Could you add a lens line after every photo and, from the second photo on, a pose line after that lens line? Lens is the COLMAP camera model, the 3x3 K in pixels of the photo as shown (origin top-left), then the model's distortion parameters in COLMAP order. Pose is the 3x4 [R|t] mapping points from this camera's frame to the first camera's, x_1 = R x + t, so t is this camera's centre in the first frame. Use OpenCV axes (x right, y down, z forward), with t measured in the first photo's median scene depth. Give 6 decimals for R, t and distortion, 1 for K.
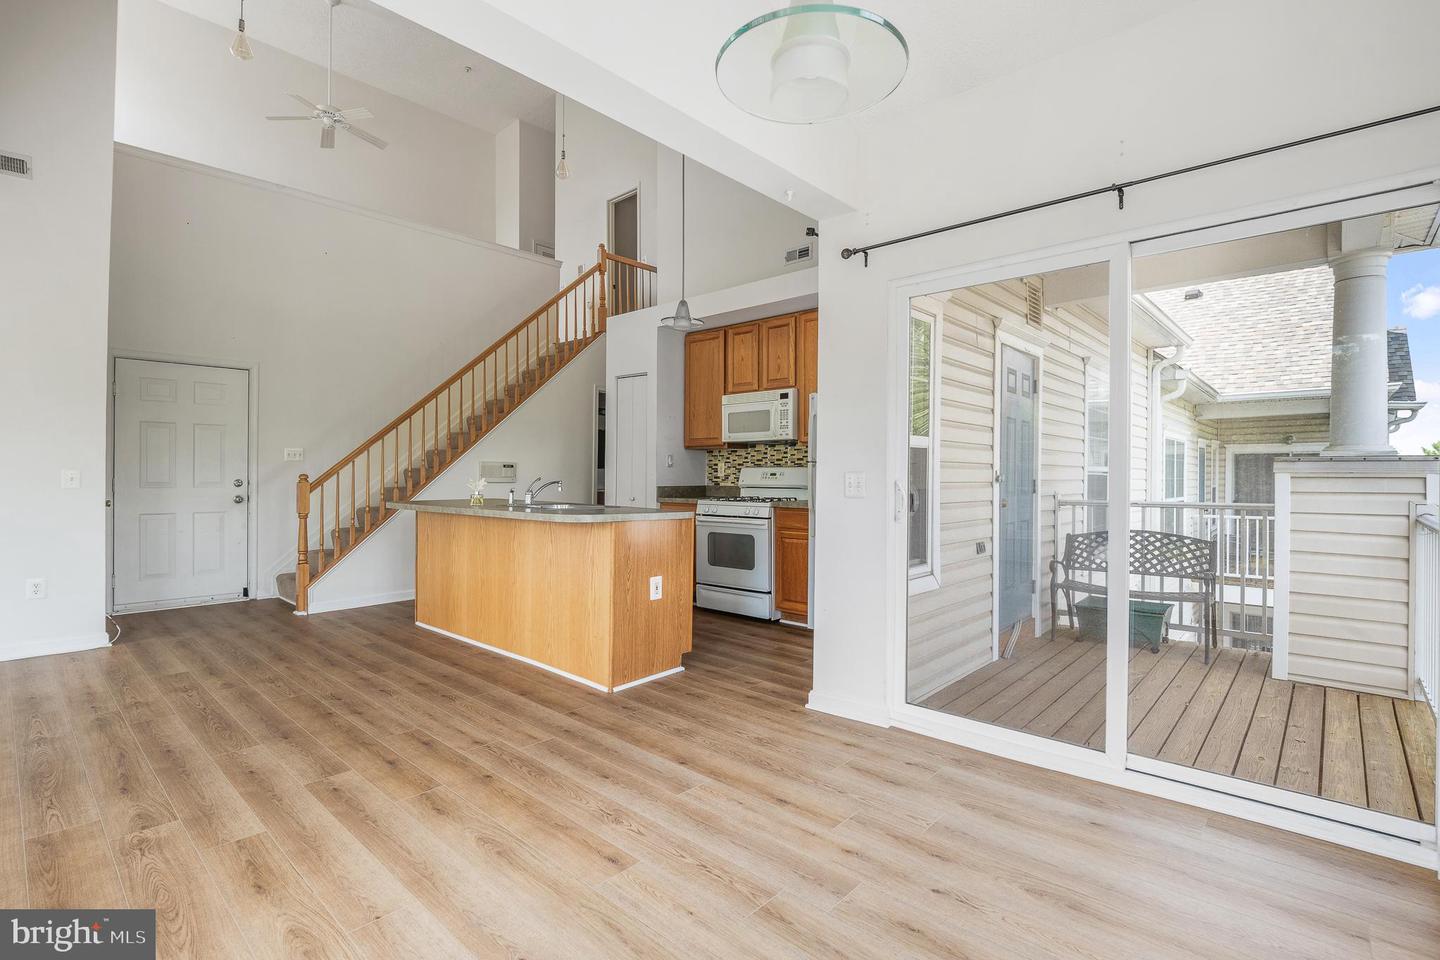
lens RADIAL K [[663.1, 0, 719.5], [0, 663.1, 476.9], [0, 0, 1]] dist [-0.001688, -0.001817]
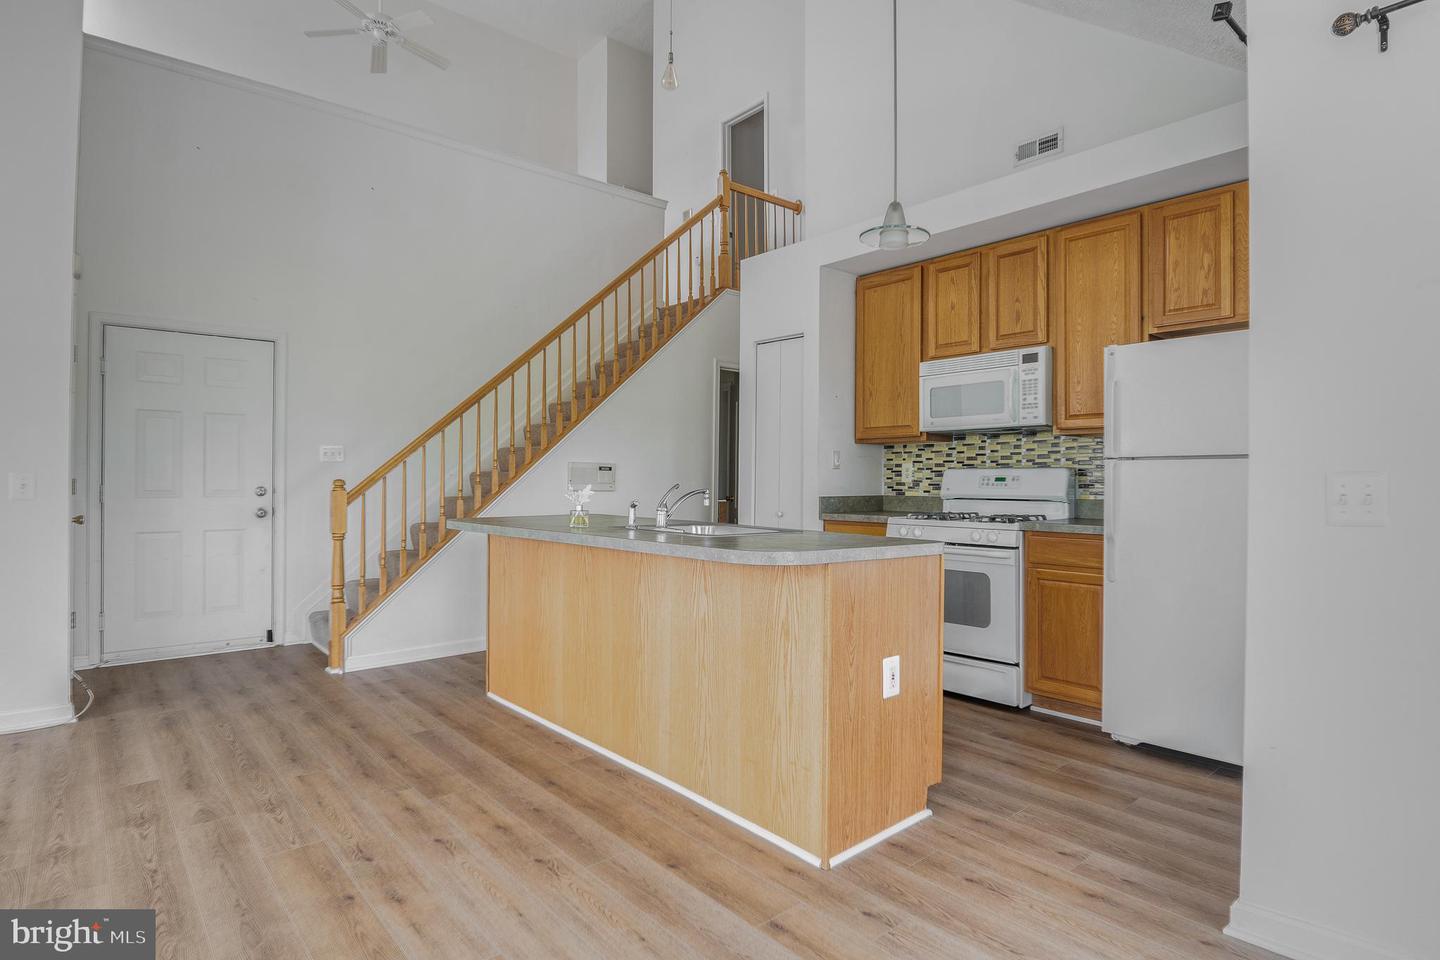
lens RADIAL K [[757.8, 0, 721.5], [0, 757.8, 478.8], [0, 0, 1]] dist [-0.001189, -0.001358]
pose [[0.992777, -0.000600, -0.119976, -0.110559], [-0.000106, 0.999983, -0.005877, 0.000103], [0.119978, 0.005848, 0.992759, 0.223529]]
